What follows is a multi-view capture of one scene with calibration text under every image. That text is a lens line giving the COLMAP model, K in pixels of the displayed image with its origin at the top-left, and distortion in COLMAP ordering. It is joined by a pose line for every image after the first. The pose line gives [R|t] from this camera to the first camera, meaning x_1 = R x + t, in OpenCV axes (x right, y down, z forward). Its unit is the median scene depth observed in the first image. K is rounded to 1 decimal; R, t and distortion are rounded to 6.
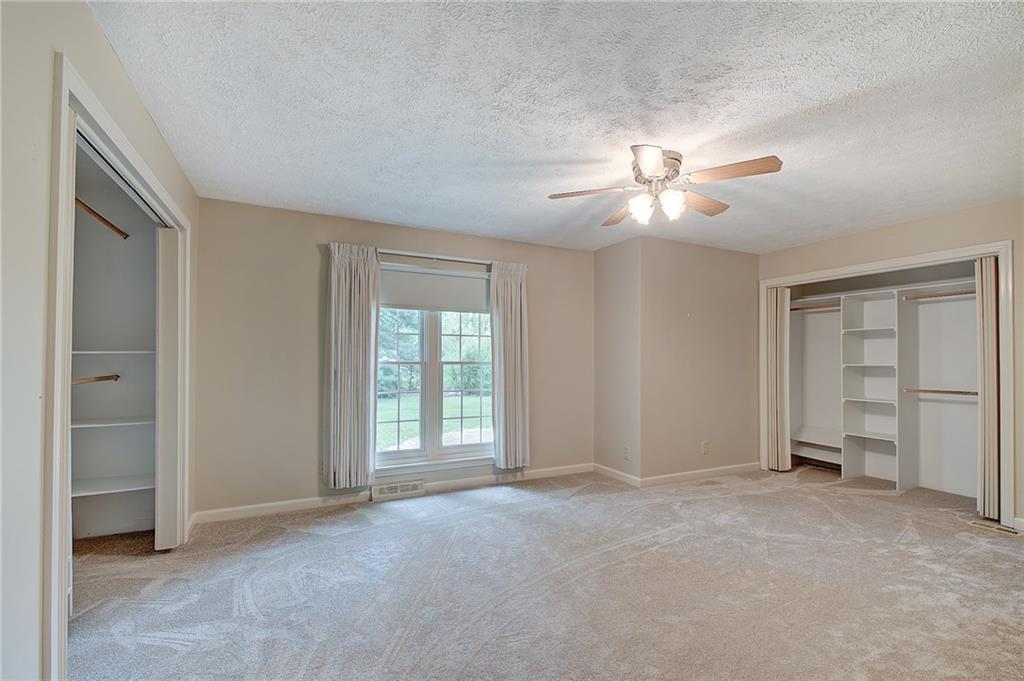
lens RADIAL K [[443.5, 0, 515.2], [0, 443.5, 356.6], [0, 0, 1]] dist [0.000106, 0.000105]
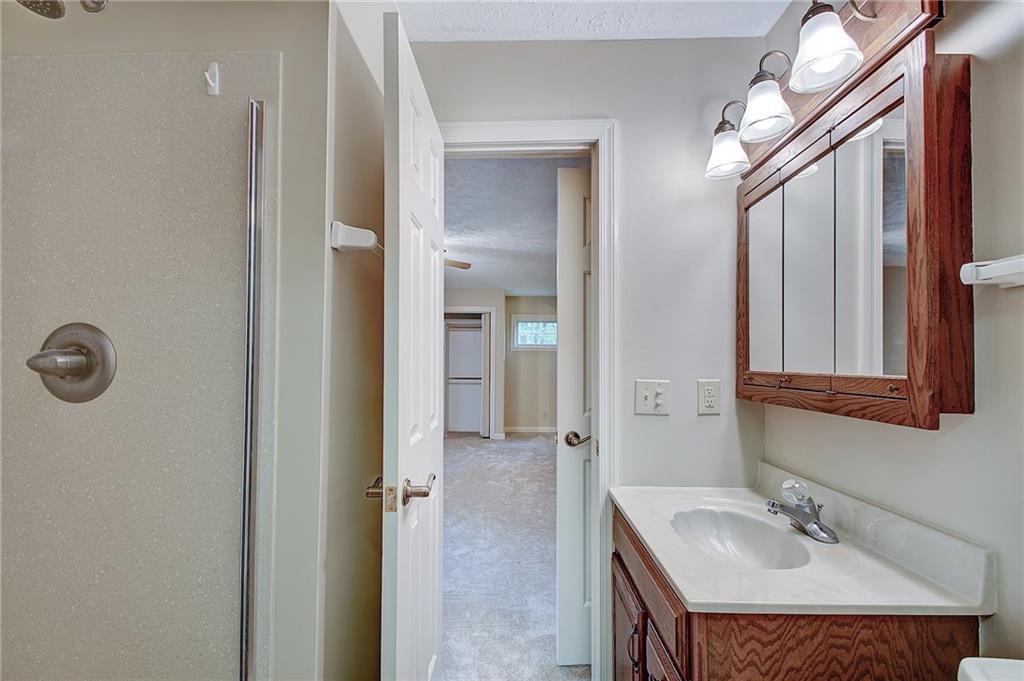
lens RADIAL K [[443.5, 0, 515.2], [0, 443.5, 356.6], [0, 0, 1]] dist [0.000106, 0.000105]
pose [[0.470578, 0.003986, 0.882349, -0.685207], [-0.005000, 0.999986, -0.001852, -0.009617], [-0.882344, -0.003540, 0.470591, -0.094949]]
